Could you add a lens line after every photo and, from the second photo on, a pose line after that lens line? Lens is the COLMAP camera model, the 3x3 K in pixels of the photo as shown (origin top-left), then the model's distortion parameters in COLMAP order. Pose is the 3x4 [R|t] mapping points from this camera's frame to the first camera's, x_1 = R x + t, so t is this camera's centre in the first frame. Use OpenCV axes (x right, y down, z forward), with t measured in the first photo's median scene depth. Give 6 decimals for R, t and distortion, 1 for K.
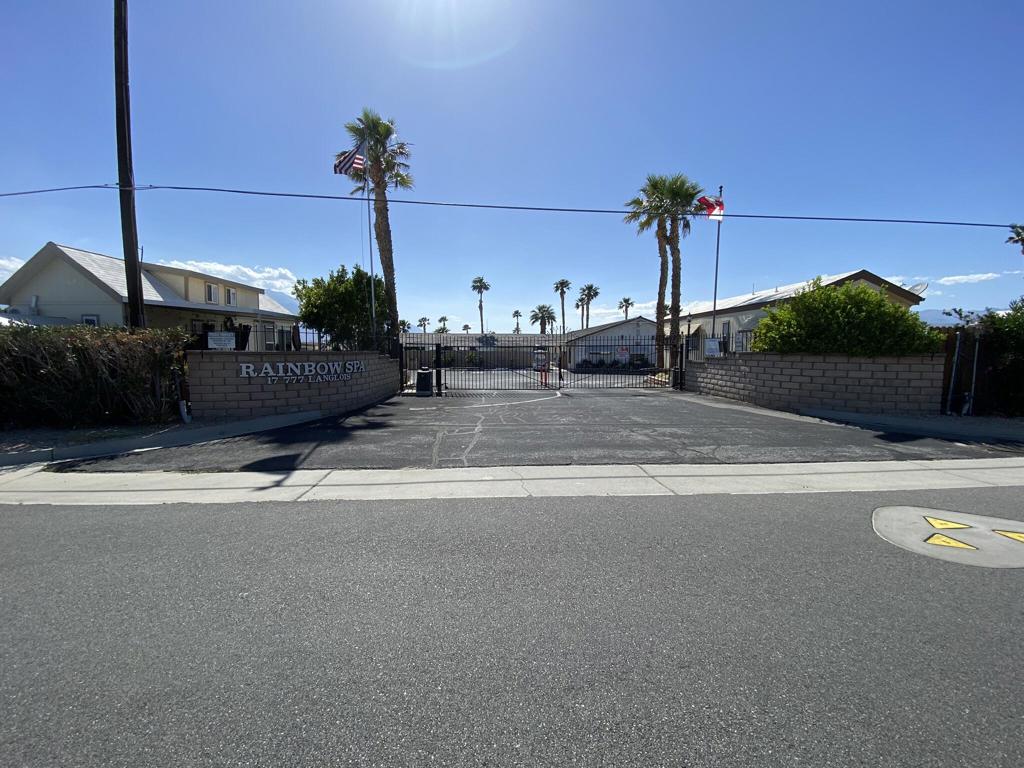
lens RADIAL K [[419.9, 0, 512.0], [0, 419.9, 384.0], [0, 0, 1]] dist [-0.000806, -0.000110]
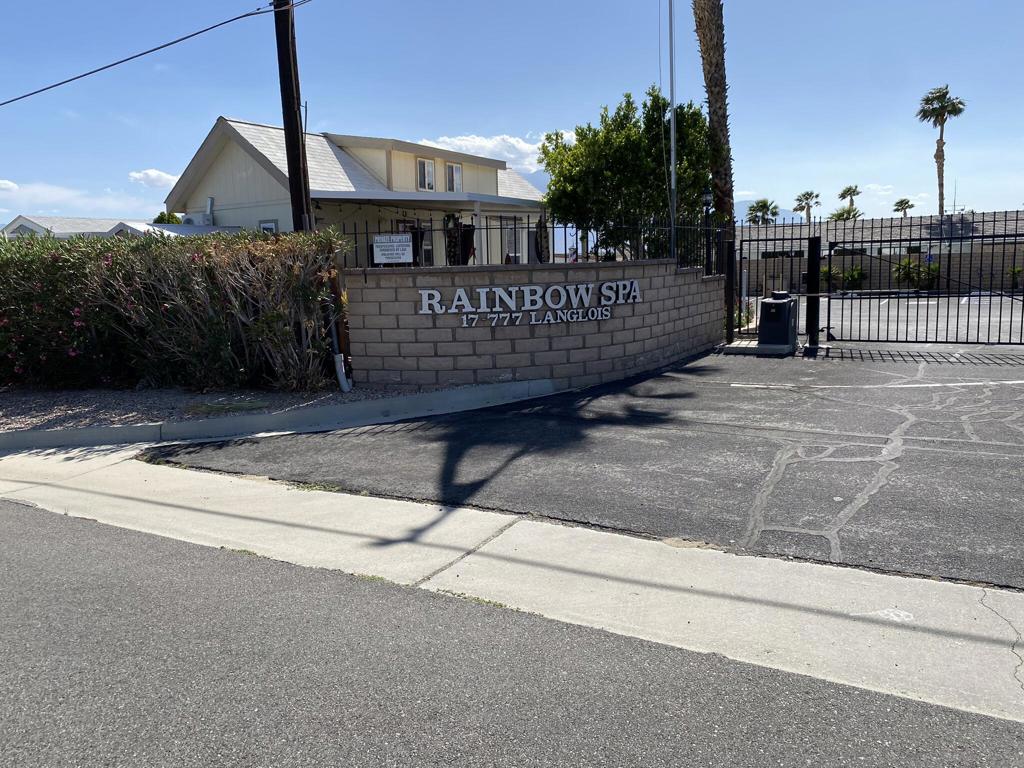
lens RADIAL K [[774.3, 0, 492.5], [0, 774.3, 380.3], [0, 0, 1]] dist [0.074146, -0.113061]
pose [[0.832741, 0.048552, -0.551530, 0.005775], [-0.009420, 0.997246, 0.073566, -0.004552], [0.553583, -0.056066, 0.830904, 0.153032]]
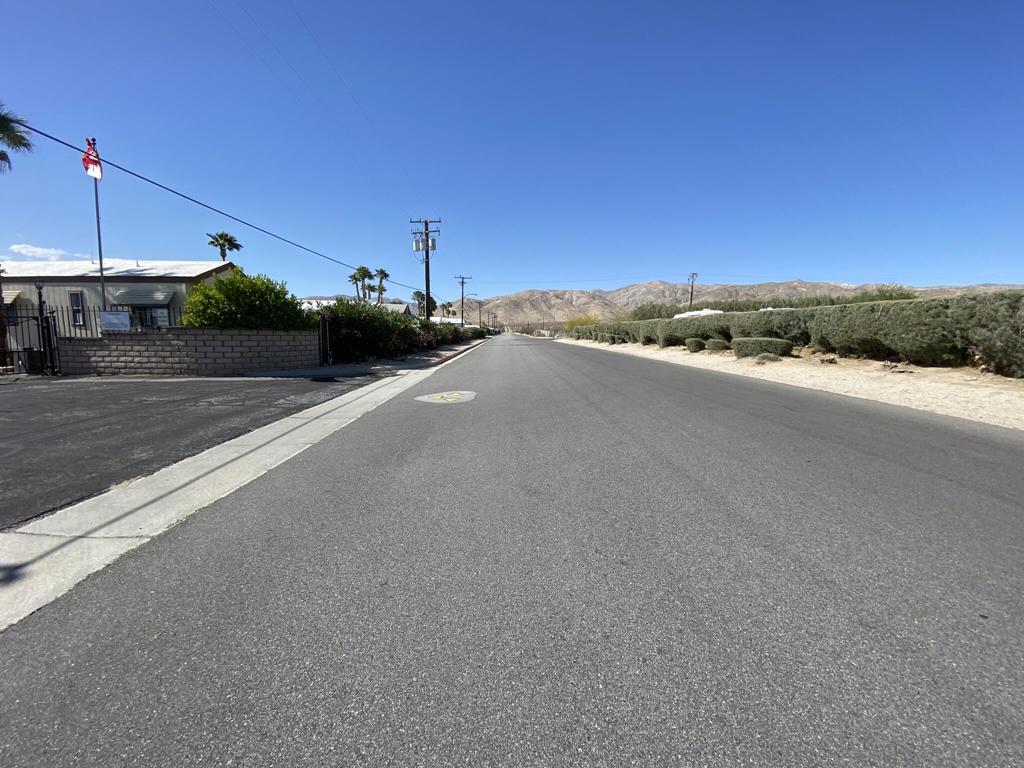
lens RADIAL K [[411.8, 0, 512.0], [0, 411.8, 384.0], [0, 0, 1]] dist [-0.035872, -0.000081]
pose [[0.034483, -0.124680, 0.991598, -0.477785], [0.067556, 0.990209, 0.122156, -0.001749], [-0.997119, 0.062776, 0.042568, 0.166907]]
